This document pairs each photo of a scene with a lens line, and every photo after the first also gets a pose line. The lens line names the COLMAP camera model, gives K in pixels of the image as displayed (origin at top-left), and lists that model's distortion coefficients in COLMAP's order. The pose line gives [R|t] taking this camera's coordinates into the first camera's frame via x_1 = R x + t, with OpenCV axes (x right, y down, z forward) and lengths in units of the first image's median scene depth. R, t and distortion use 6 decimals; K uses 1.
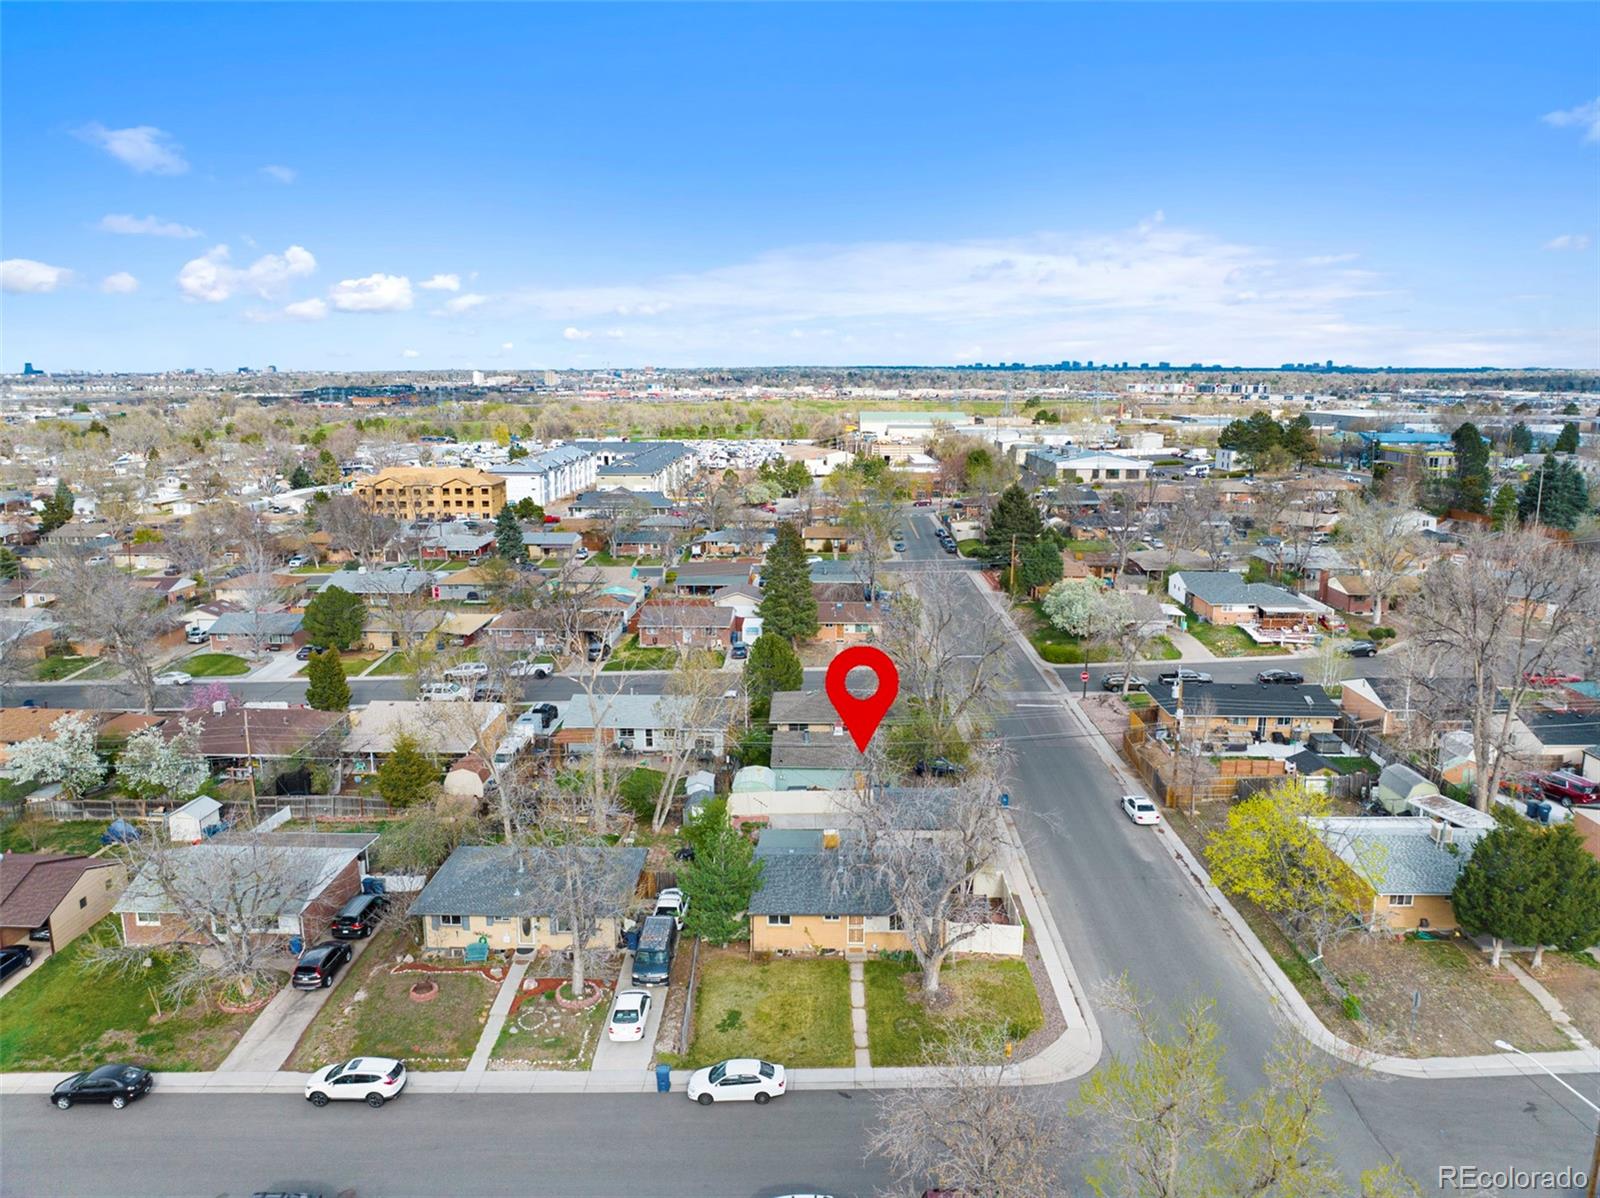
lens RADIAL K [[1126.8, 0, 800.0], [0, 1126.8, 599.0], [0, 0, 1]] dist [-0.030588, 0.001225]
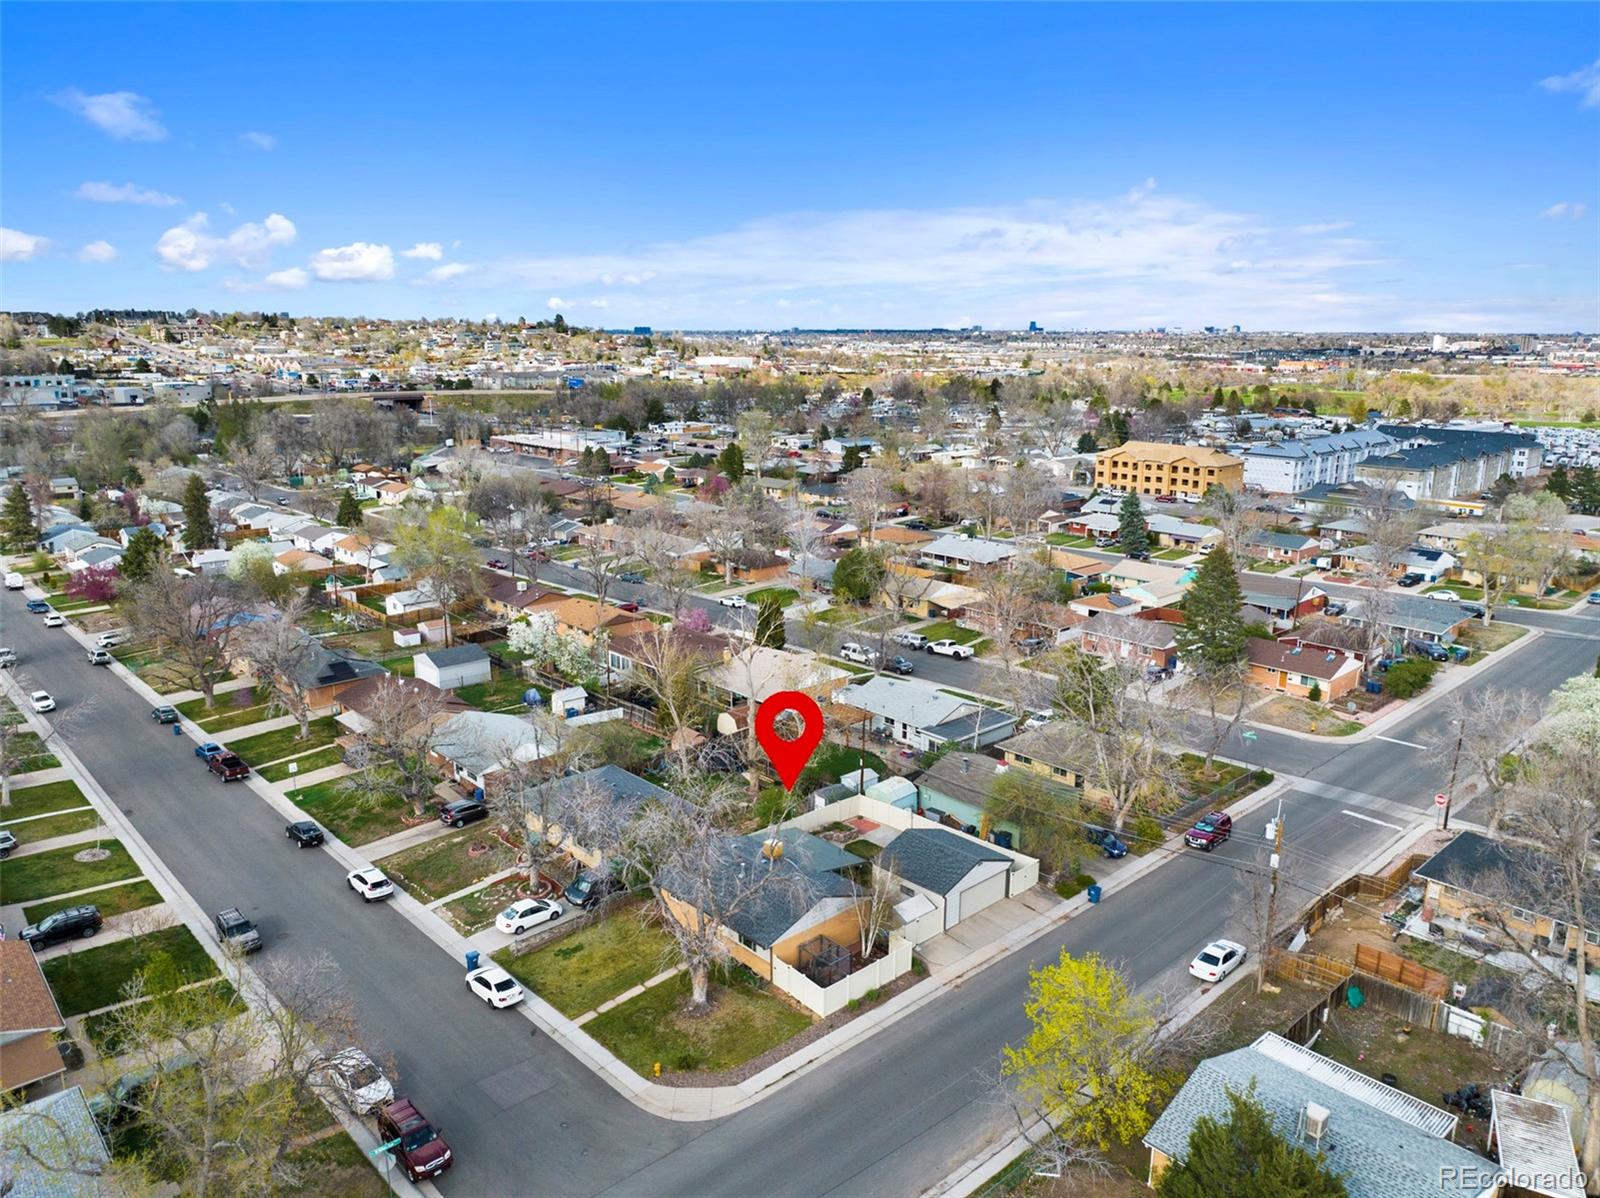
lens RADIAL K [[1126.8, 0, 800.0], [0, 1126.8, 599.0], [0, 0, 1]] dist [-0.030588, 0.001225]
pose [[0.693514, 0.167091, -0.700799, 0.375346], [-0.142683, 0.985320, 0.093729, -0.060410], [0.706173, 0.034990, 0.707175, 0.132086]]
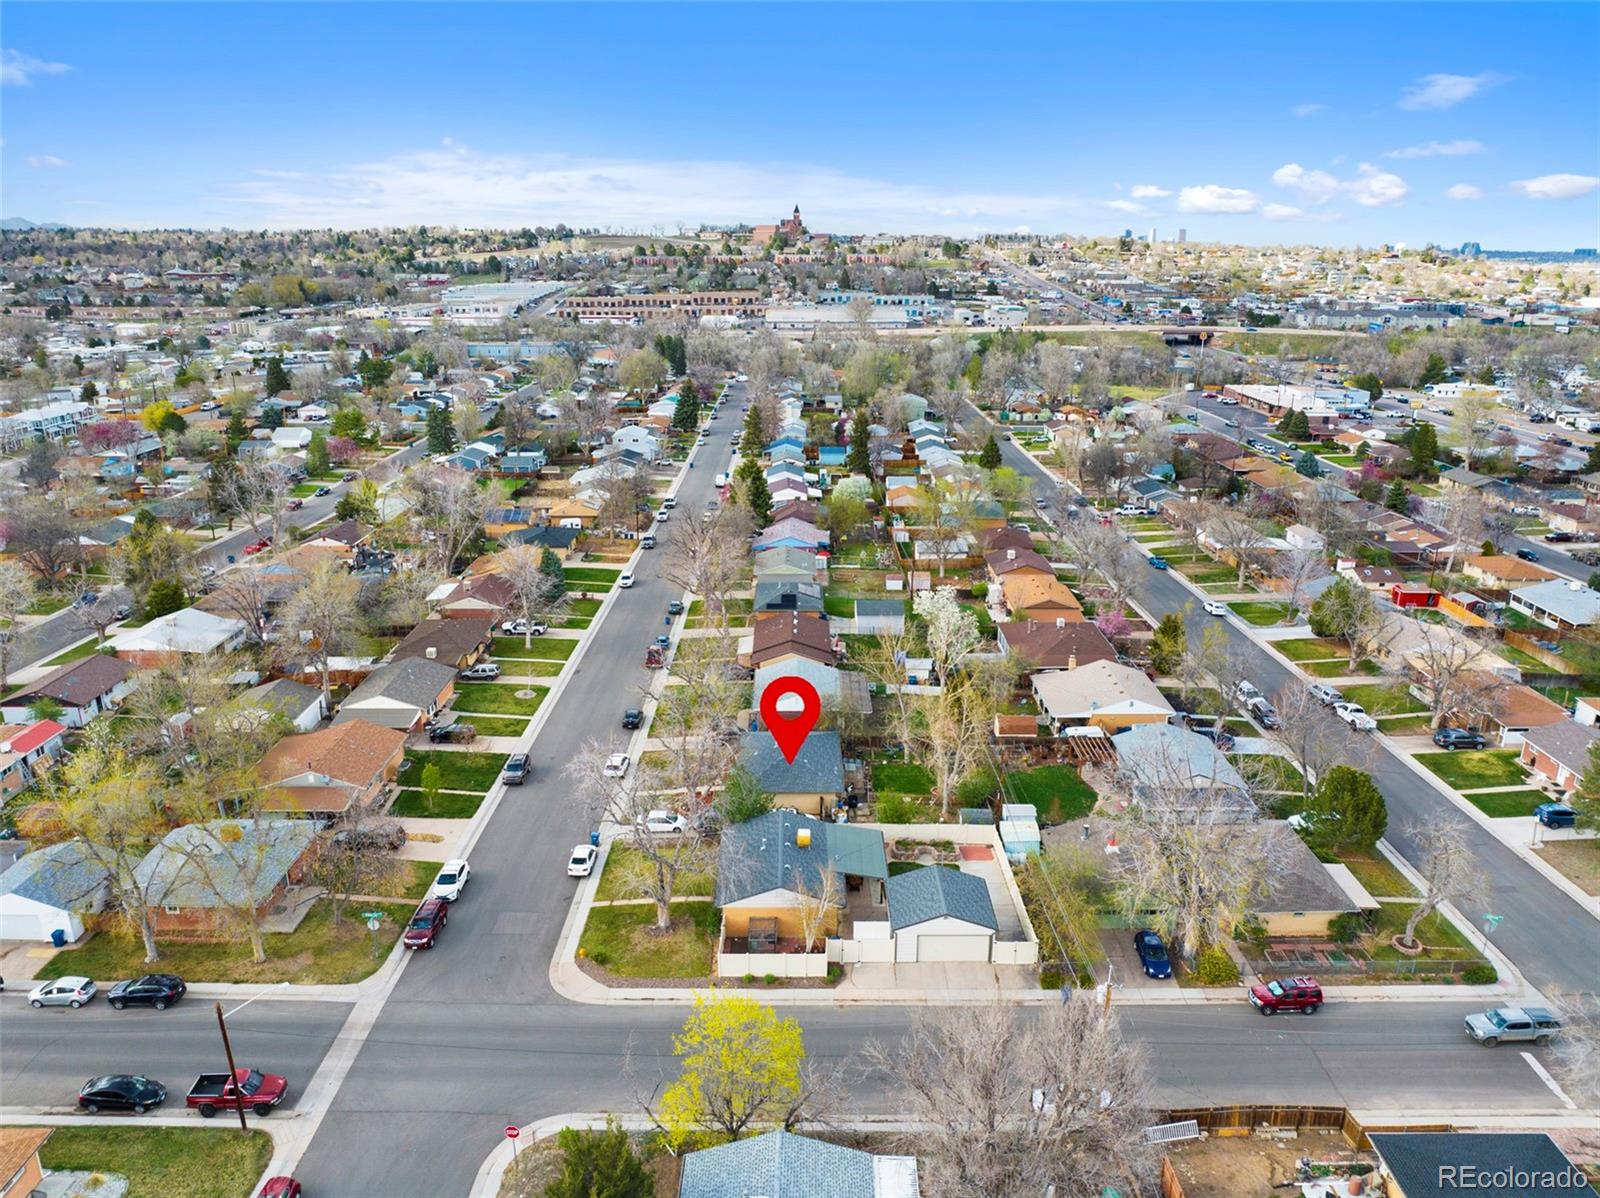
lens RADIAL K [[1126.8, 0, 800.0], [0, 1126.8, 599.0], [0, 0, 1]] dist [-0.030588, 0.001225]
pose [[0.028830, 0.298607, -0.953940, 0.562727], [-0.197657, 0.937196, 0.287393, -0.191649], [0.979847, 0.180268, 0.086041, 0.424587]]
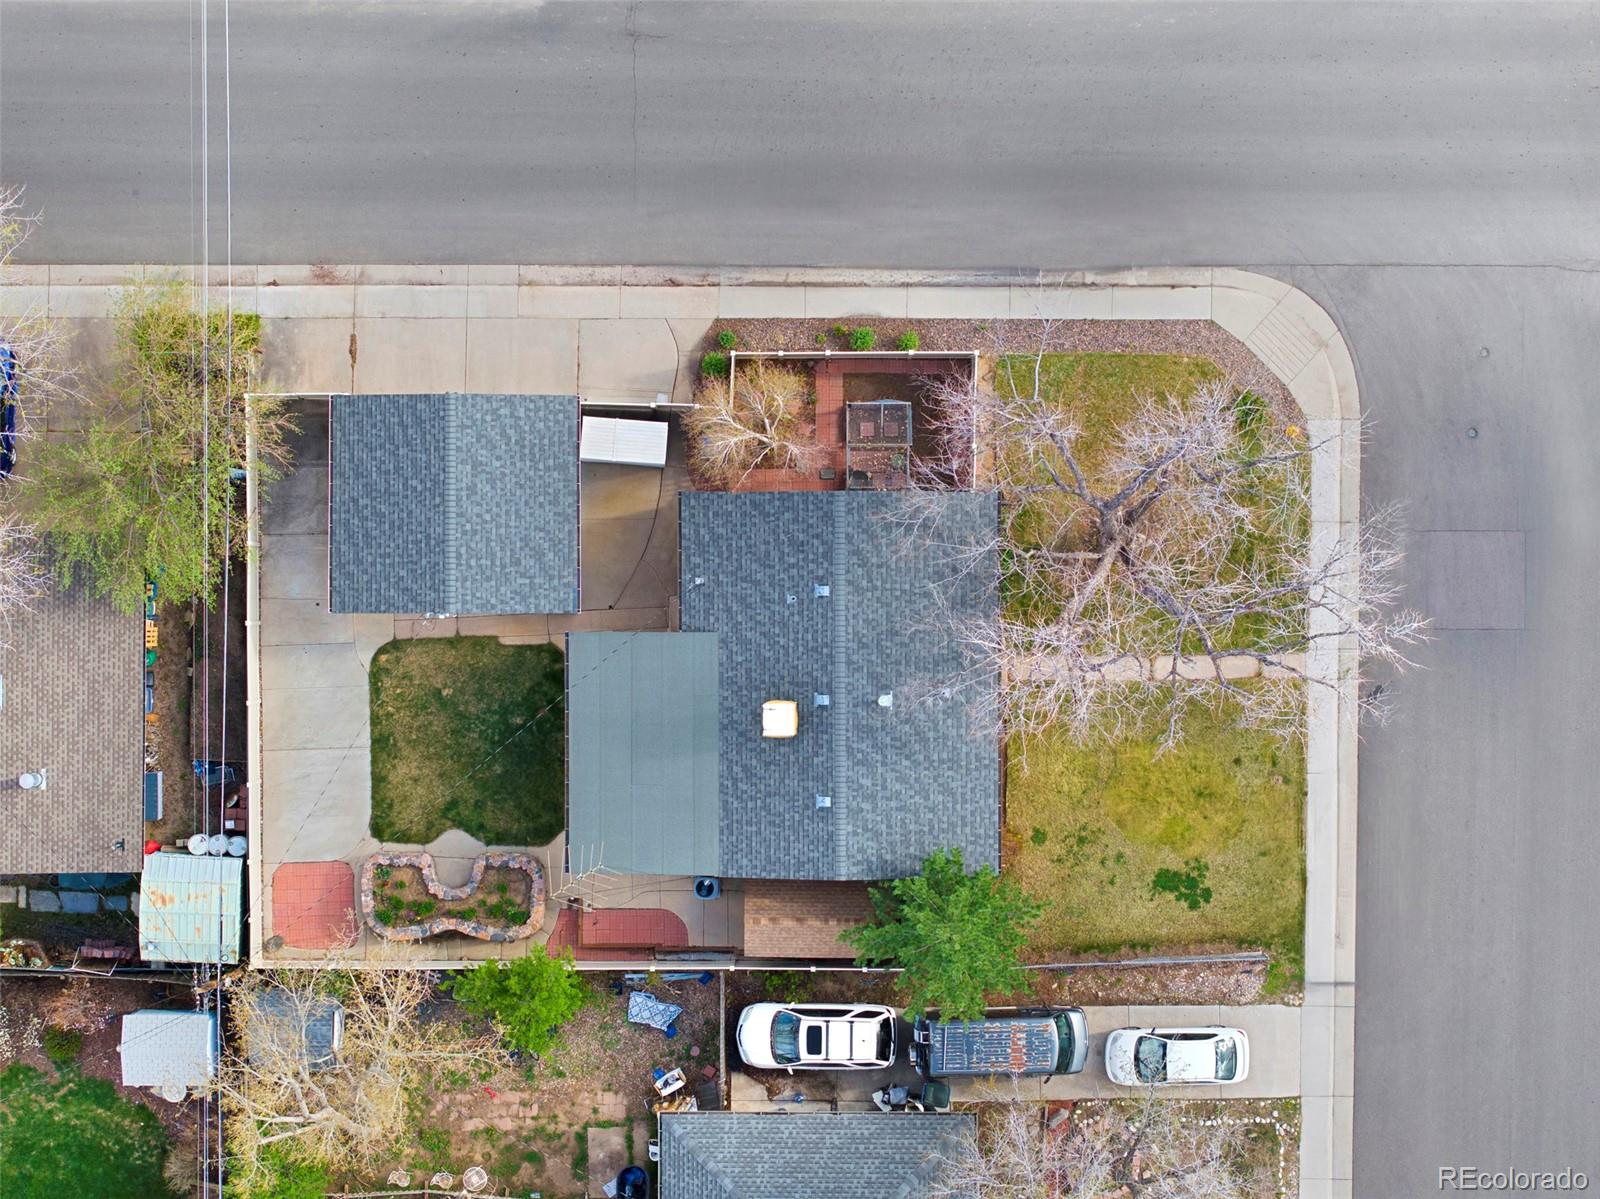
lens RADIAL K [[3311.2, 0, 800.0], [0, 3311.2, 599.5], [0, 0, 1]] dist [-0.013531, -0.092142]
pose [[-0.022691, -0.999736, -0.003618, 0.041141], [0.199066, -0.008064, 0.979953, -0.572619], [-0.979723, 0.021516, 0.199196, 0.360047]]
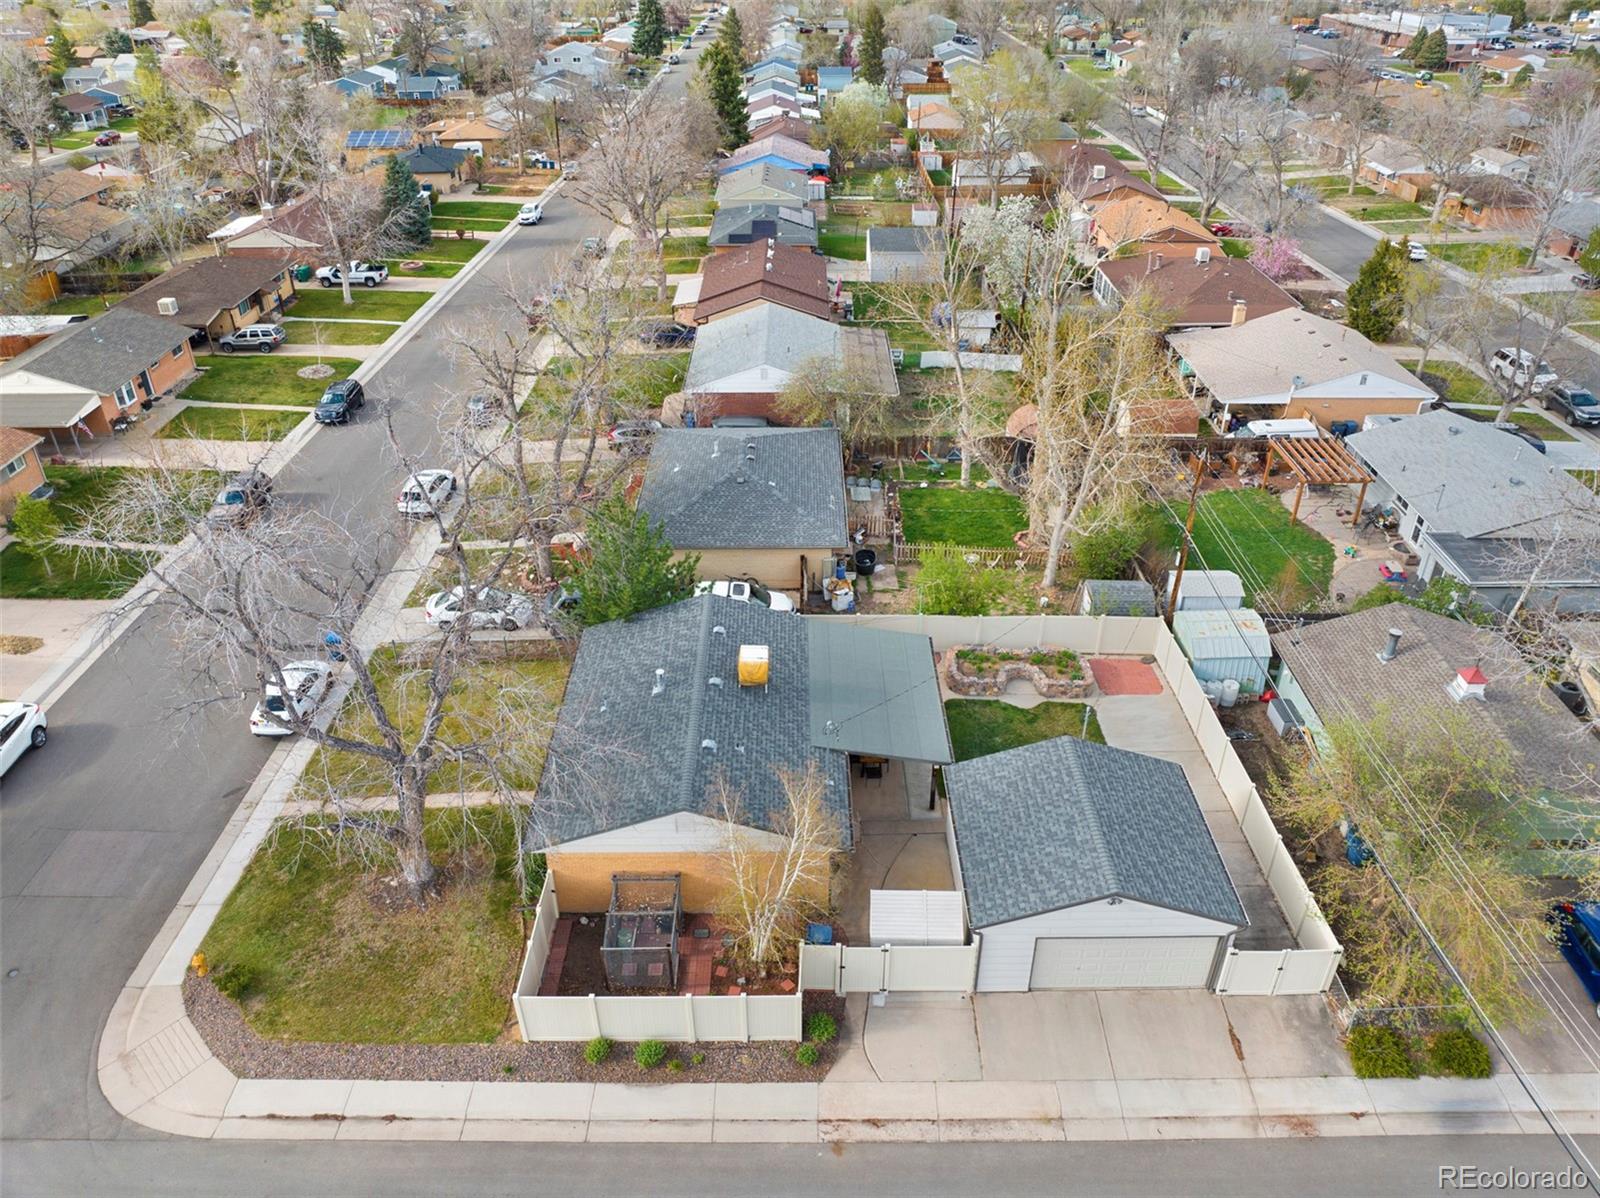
lens RADIAL K [[1126.8, 0, 800.0], [0, 1126.8, 599.0], [0, 0, 1]] dist [-0.030588, 0.001225]
pose [[0.027047, 0.527460, -0.849150, 0.230314], [-0.193797, 0.836111, 0.513187, -0.043024], [0.980669, 0.150682, 0.124835, 0.478560]]
